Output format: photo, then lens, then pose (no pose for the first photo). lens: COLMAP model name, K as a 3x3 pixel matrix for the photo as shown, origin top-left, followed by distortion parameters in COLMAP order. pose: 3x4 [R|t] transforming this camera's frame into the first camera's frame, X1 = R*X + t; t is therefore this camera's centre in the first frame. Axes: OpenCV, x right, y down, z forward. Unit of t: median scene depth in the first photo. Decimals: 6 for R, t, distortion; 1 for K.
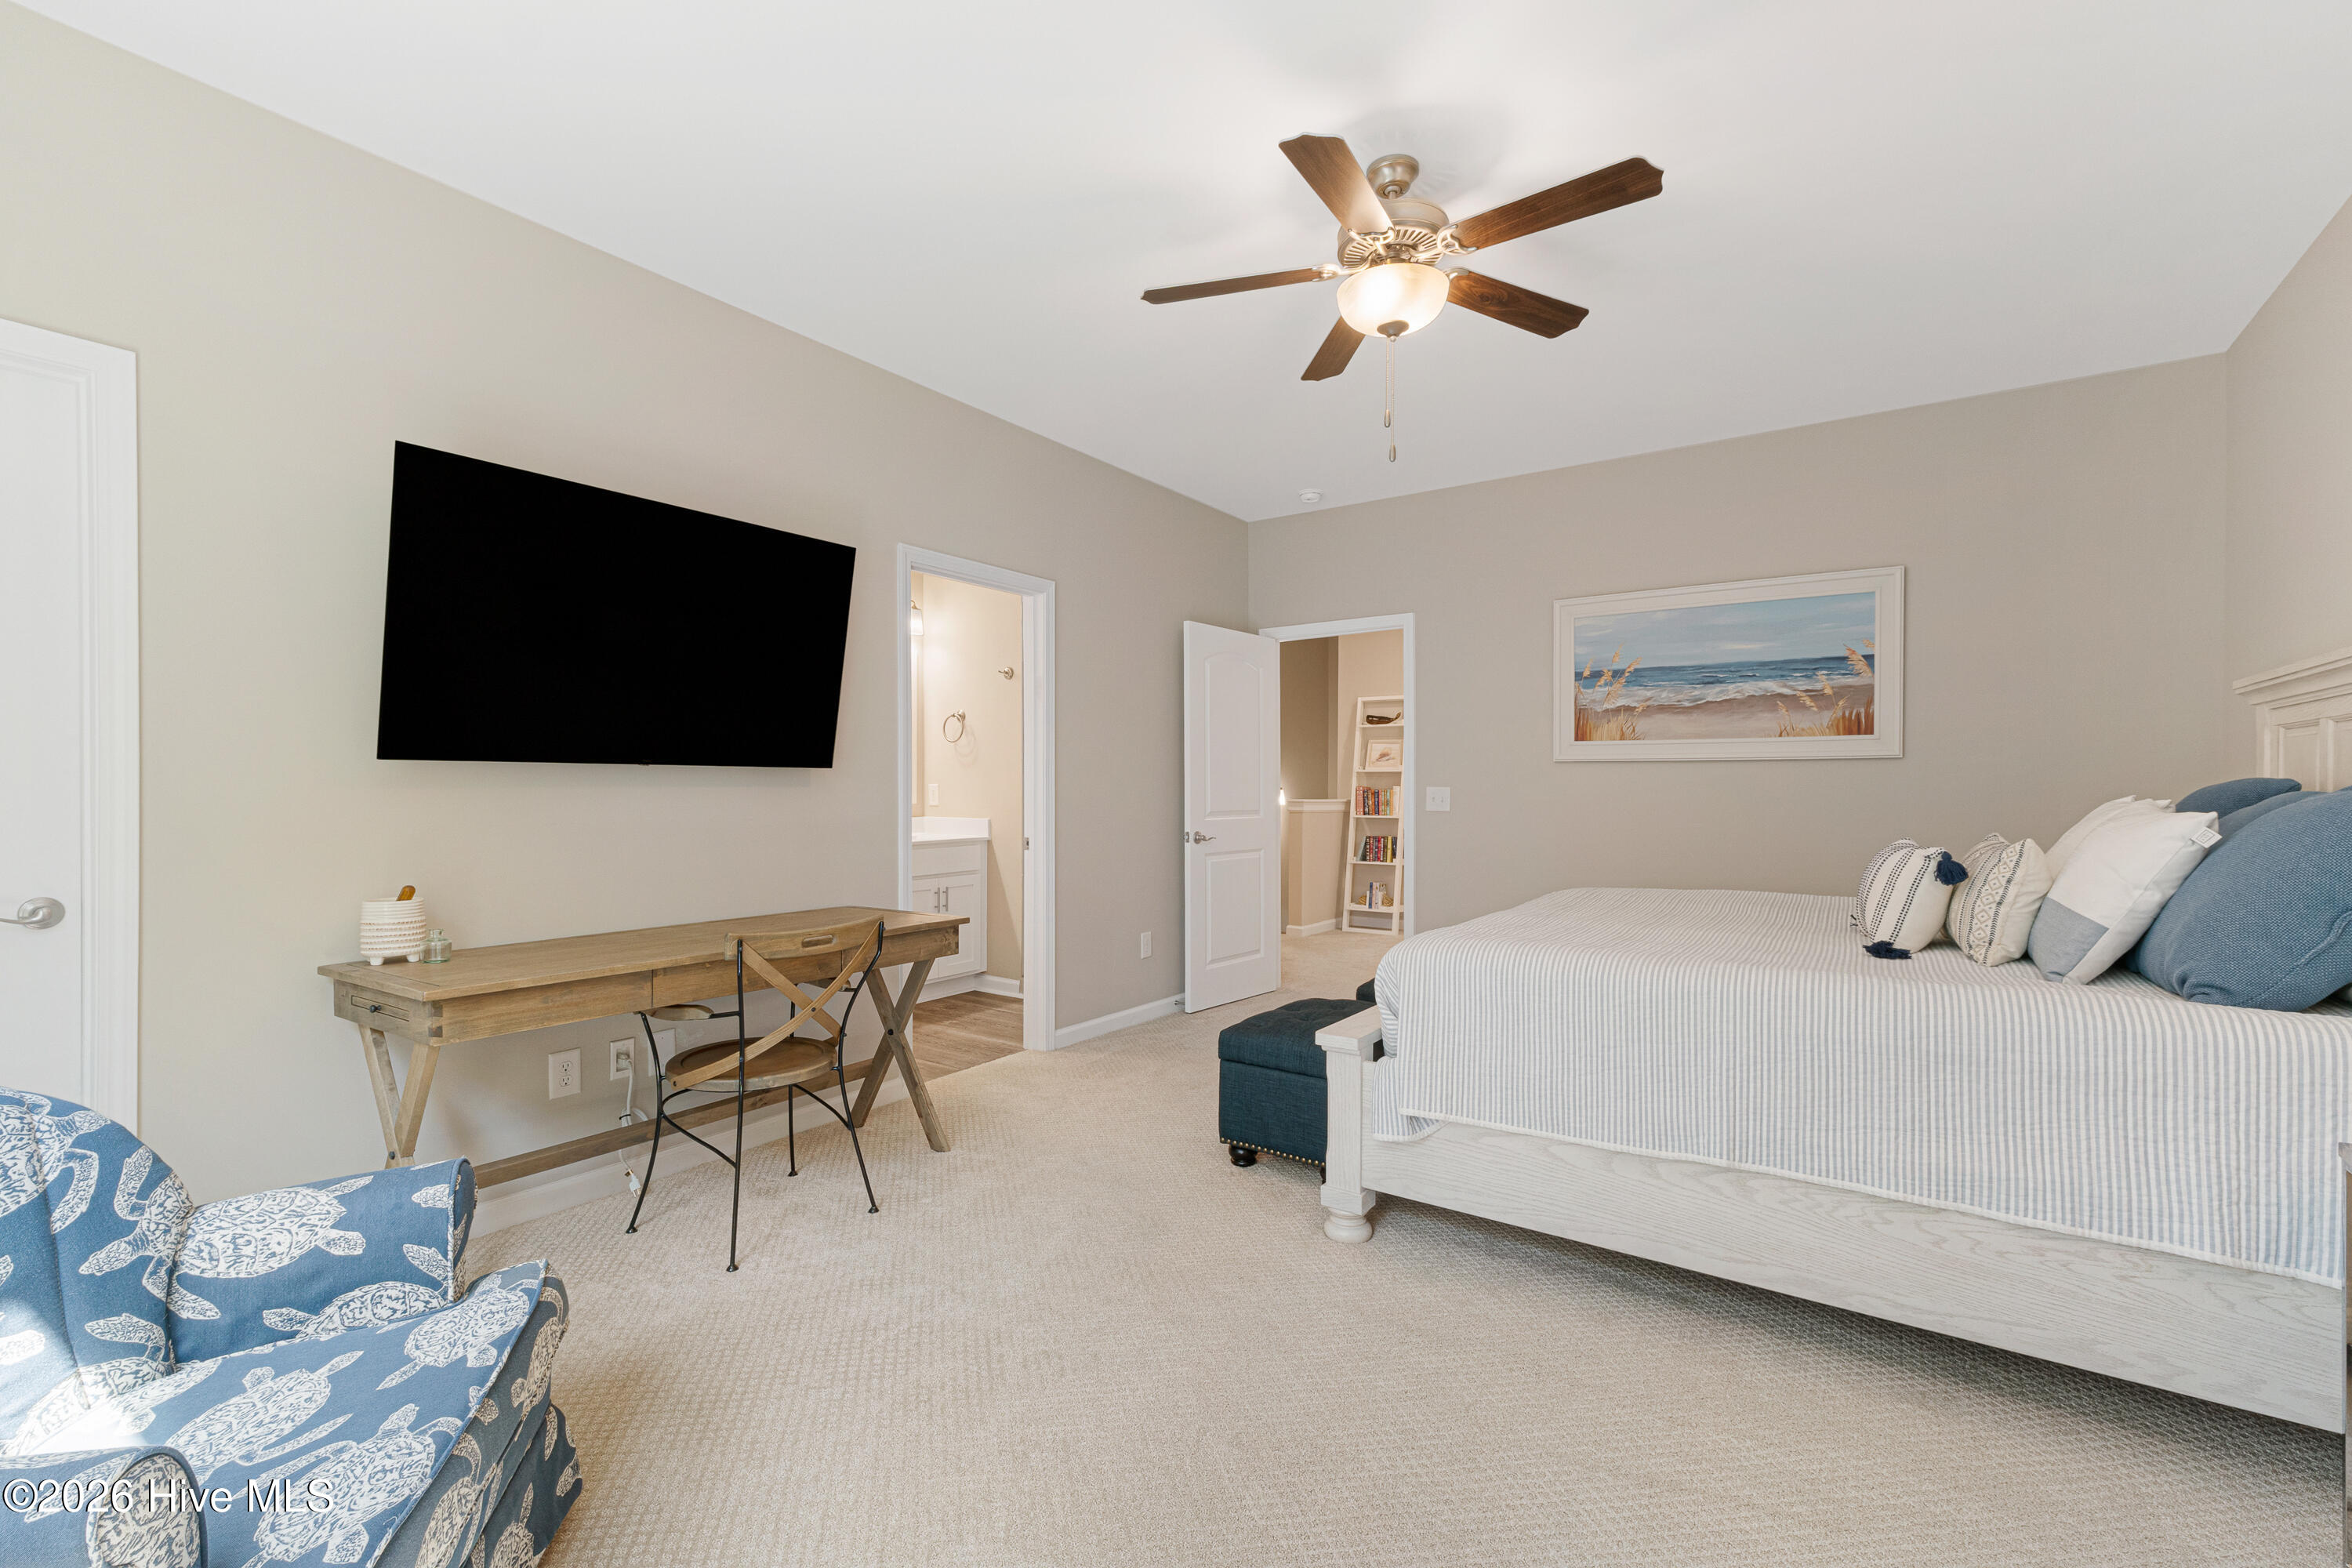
lens RADIAL K [[1010.7, 0, 1165.2], [0, 1010.7, 780.1], [0, 0, 1]] dist [0.007036, -0.000103]
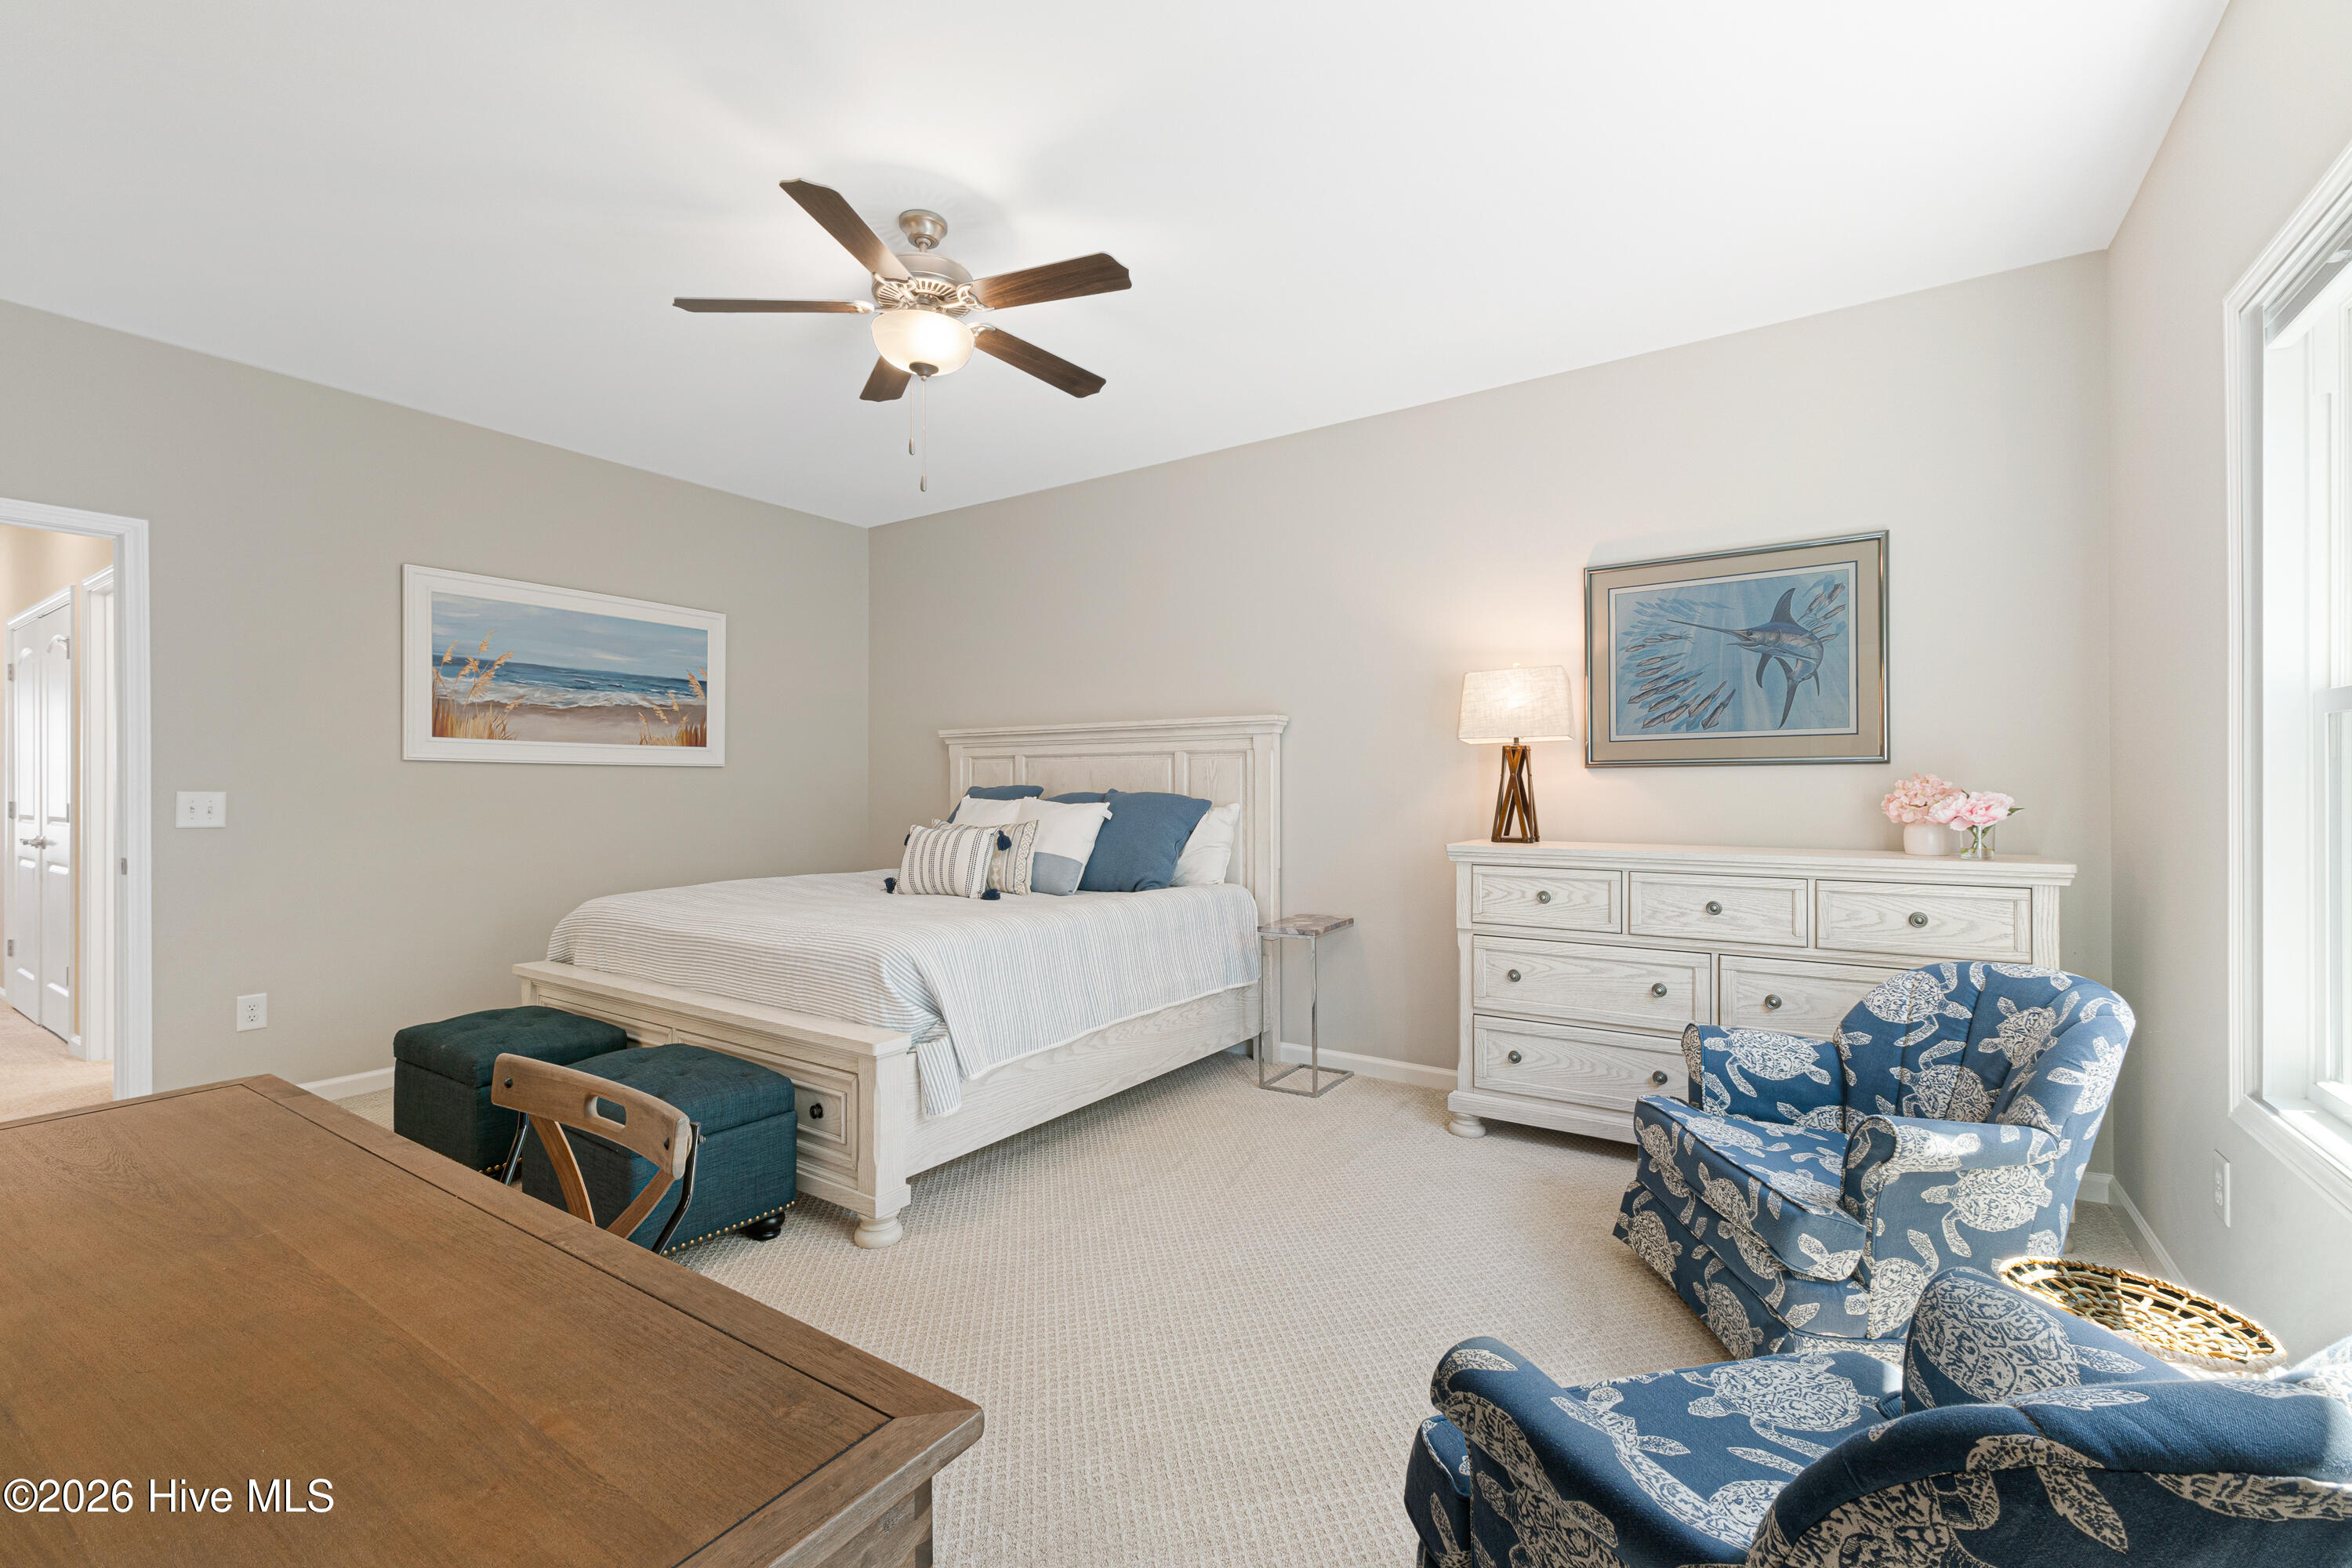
lens RADIAL K [[1010.7, 0, 1165.2], [0, 1010.7, 780.1], [0, 0, 1]] dist [0.007036, -0.000103]
pose [[-0.013889, 0.006646, 0.999881, -0.510526], [-0.006765, 0.999954, -0.006741, -0.000678], [-0.999881, -0.006858, -0.013844, 0.449824]]
